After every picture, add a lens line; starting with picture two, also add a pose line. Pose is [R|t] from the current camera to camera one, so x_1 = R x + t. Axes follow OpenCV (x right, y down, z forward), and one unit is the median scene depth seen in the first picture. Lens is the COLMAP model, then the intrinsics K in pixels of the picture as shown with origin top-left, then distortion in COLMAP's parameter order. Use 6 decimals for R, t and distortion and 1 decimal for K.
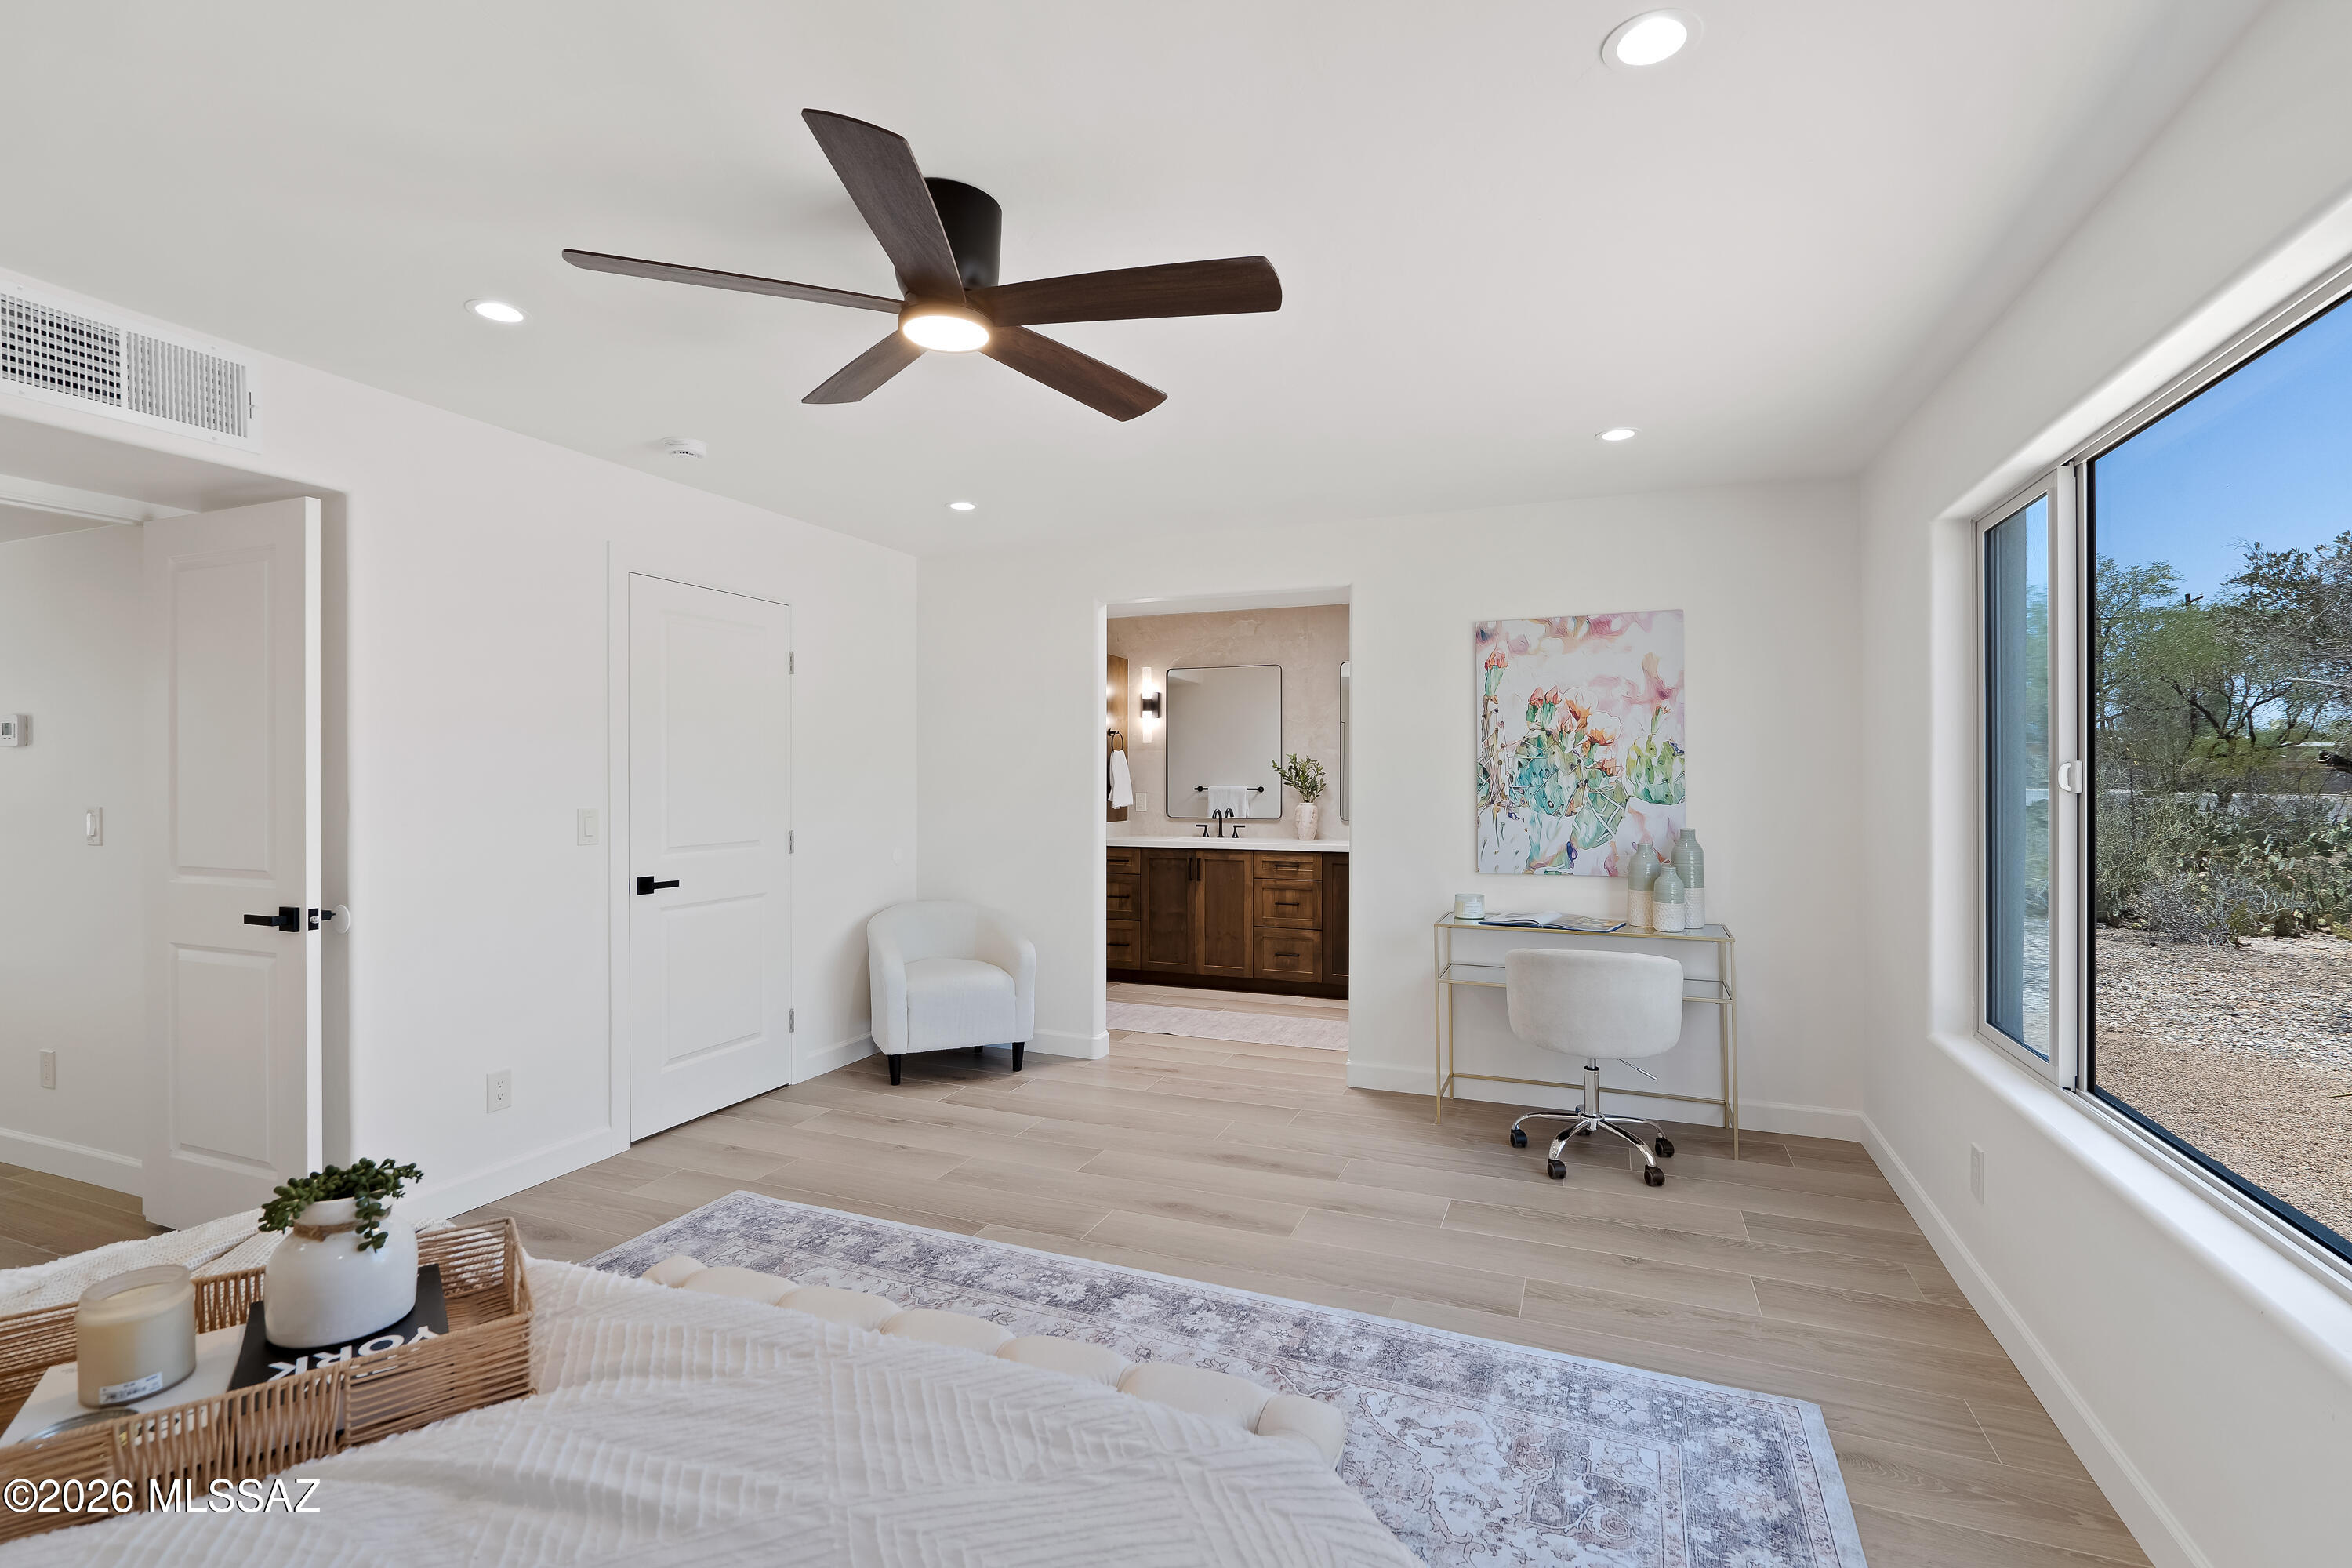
lens RADIAL K [[1094.7, 0, 1174.1], [0, 1094.7, 780.1], [0, 0, 1]] dist [0.001078, 0.000103]
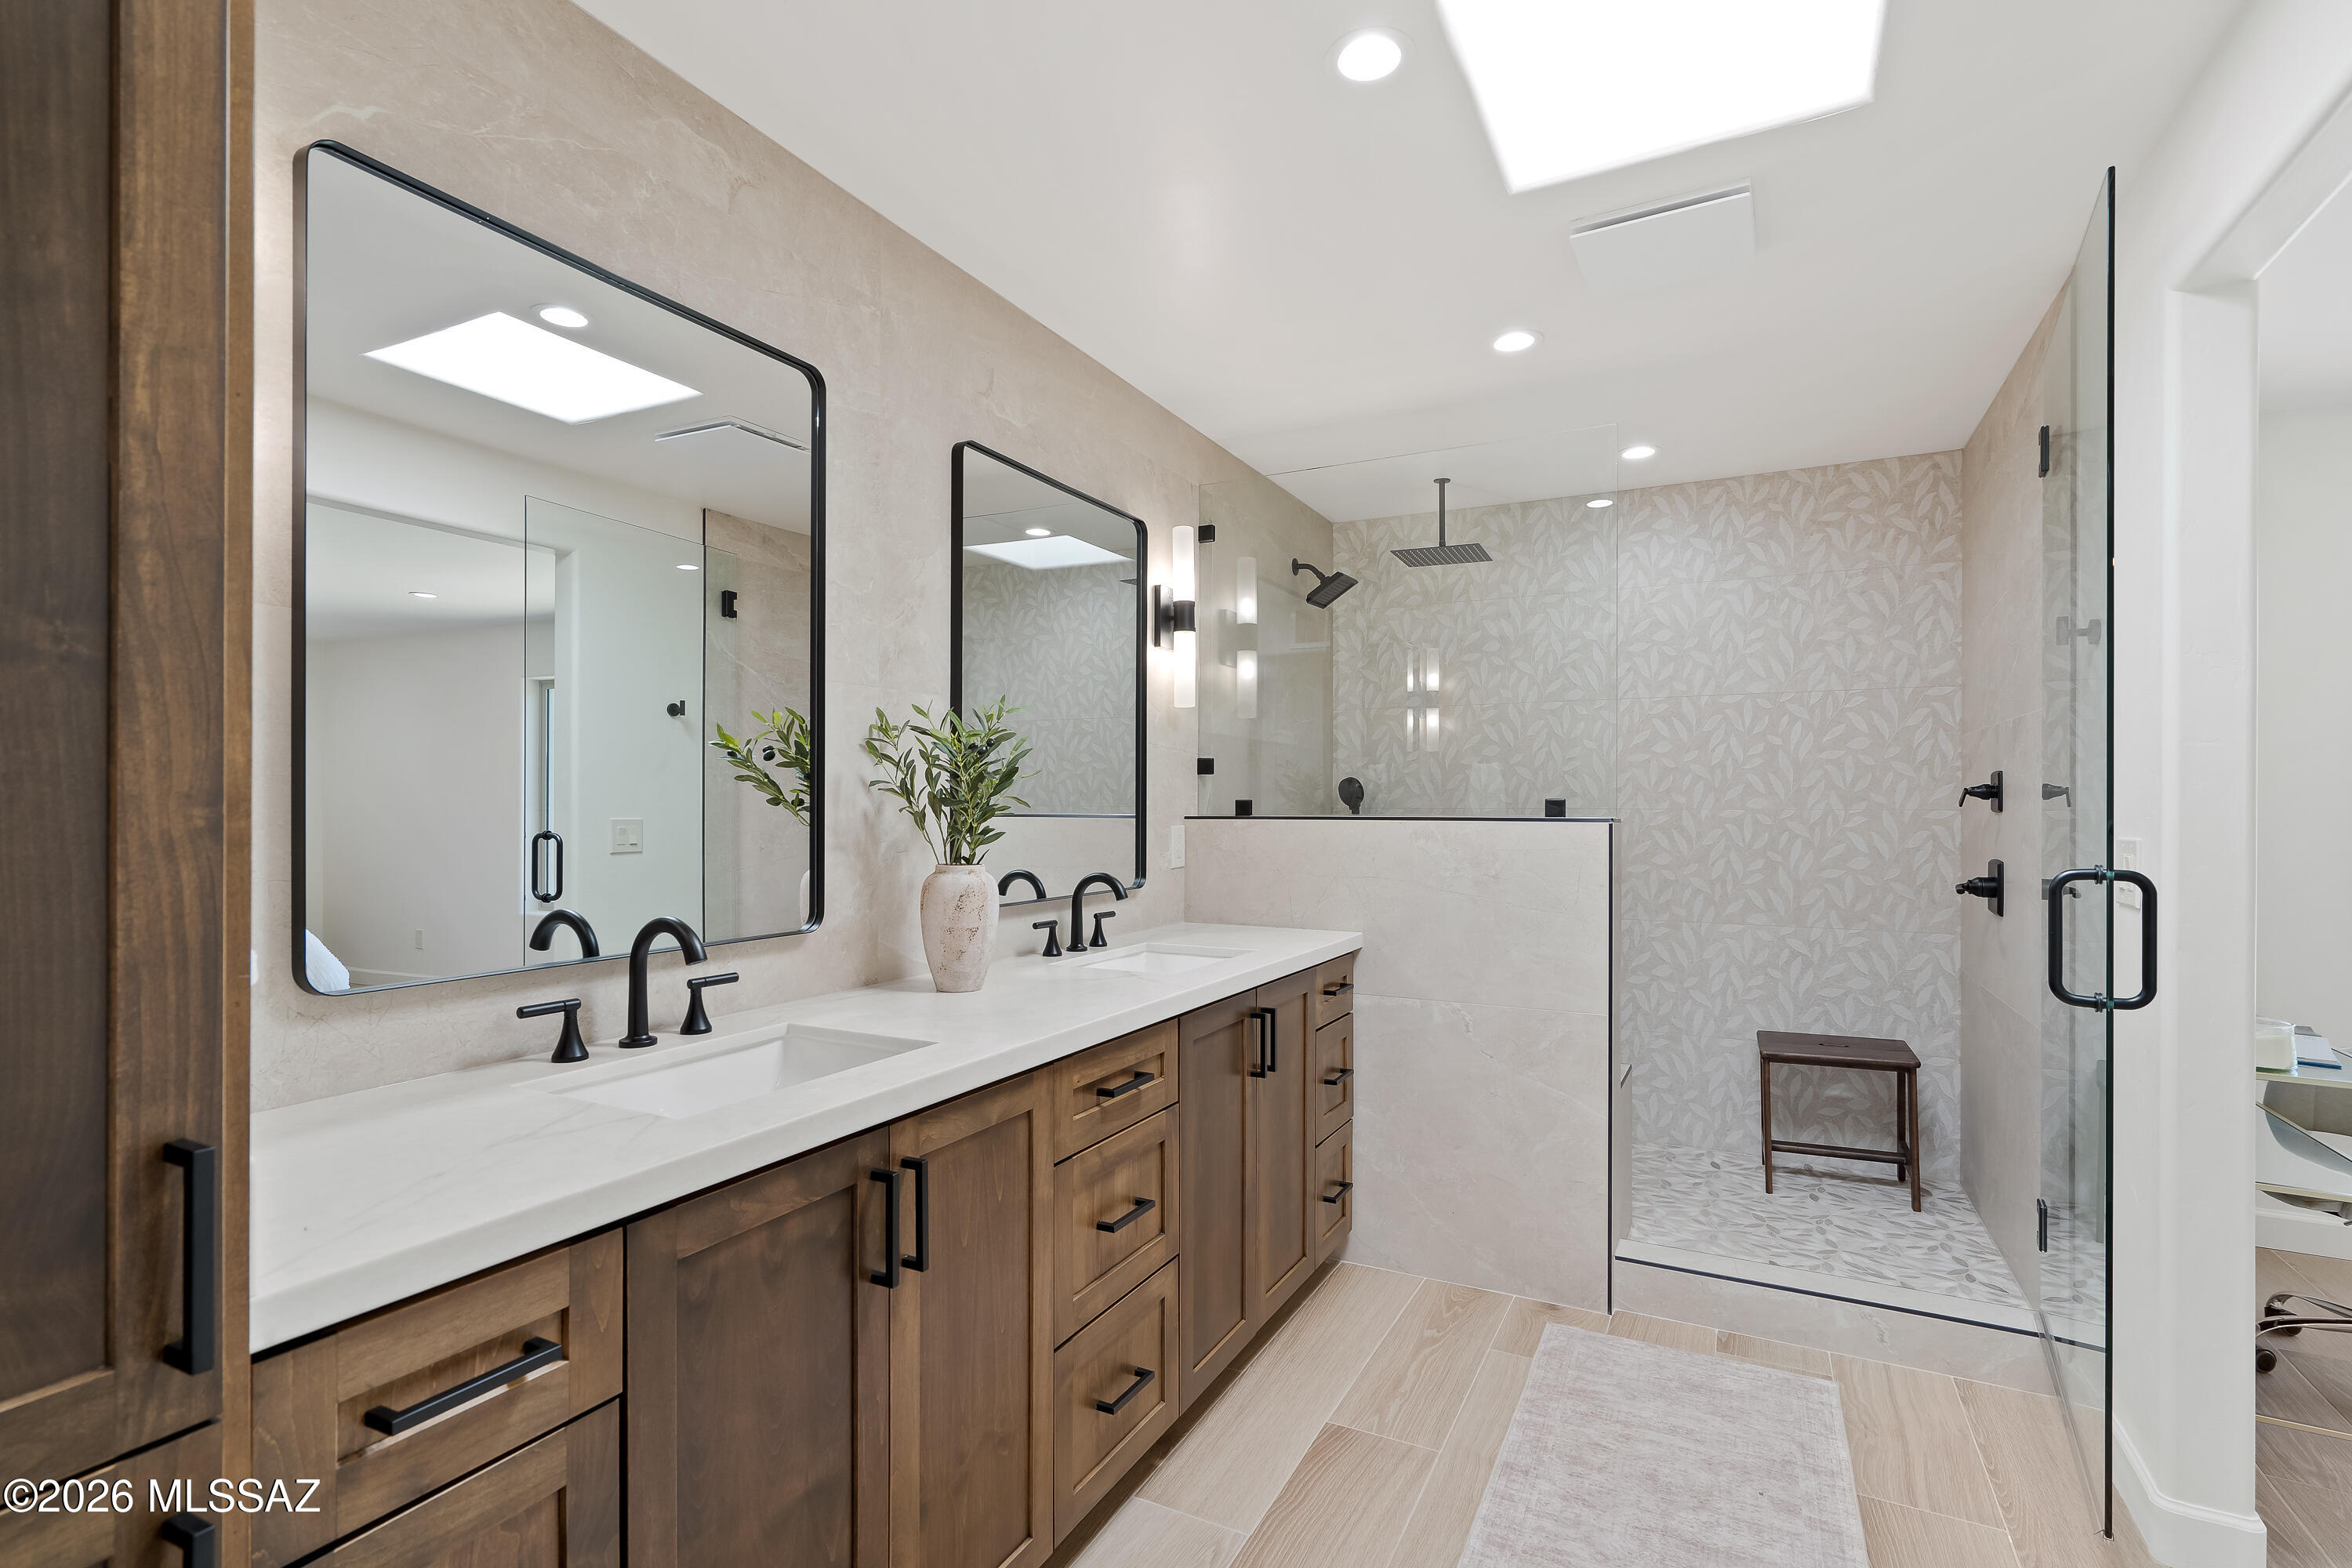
lens RADIAL K [[1094.7, 0, 1179.1], [0, 1094.7, 791.2], [0, 0, 1]] dist [0.001078, 0.000103]
pose [[0.096092, 0.000548, 0.995372, -0.182000], [0.000212, 1.000000, -0.000571, 0.001203], [-0.995372, 0.000266, 0.096092, 0.945568]]
